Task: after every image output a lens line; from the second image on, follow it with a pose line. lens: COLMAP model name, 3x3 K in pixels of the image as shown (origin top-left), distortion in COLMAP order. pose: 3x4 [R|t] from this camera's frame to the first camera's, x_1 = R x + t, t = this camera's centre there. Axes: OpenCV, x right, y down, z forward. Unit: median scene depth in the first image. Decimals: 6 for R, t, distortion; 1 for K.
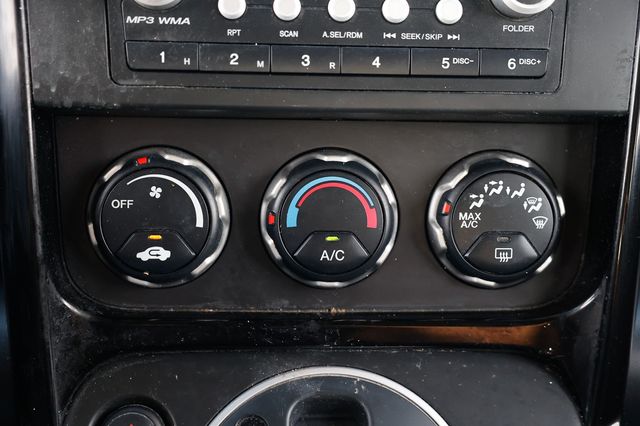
lens RADIAL K [[896.3, 0, 320.0], [0, 896.3, 213.0], [0, 0, 1]] dist [0.097545, 0.045801]
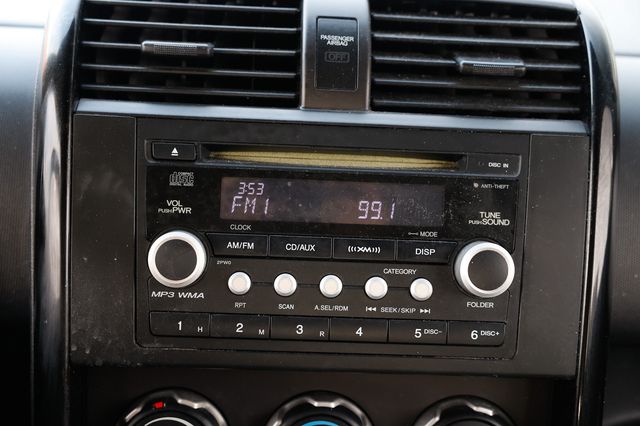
lens RADIAL K [[896.3, 0, 320.0], [0, 896.3, 213.0], [0, 0, 1]] dist [0.097545, 0.045801]
pose [[0.999432, 0.023286, -0.024368, 0.035626], [-0.025455, 0.995353, -0.092868, -0.209515], [0.022093, 0.093435, 0.995380, -0.192094]]
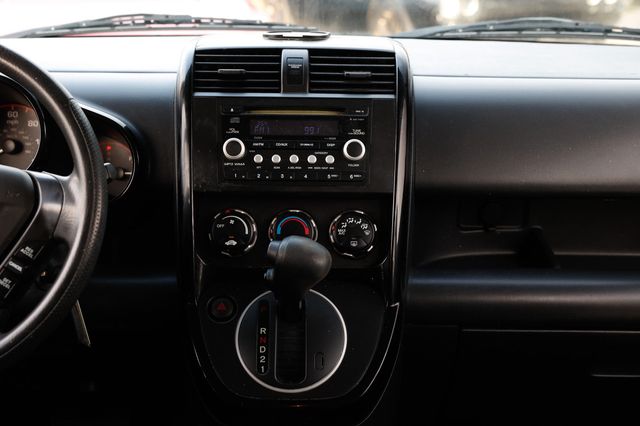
lens RADIAL K [[896.3, 0, 320.0], [0, 896.3, 213.0], [0, 0, 1]] dist [0.097545, 0.045801]
pose [[0.998058, -0.014227, -0.060651, 0.287577], [0.001316, 0.978172, -0.207795, 0.570889], [0.062284, 0.207311, 0.976290, -1.884214]]
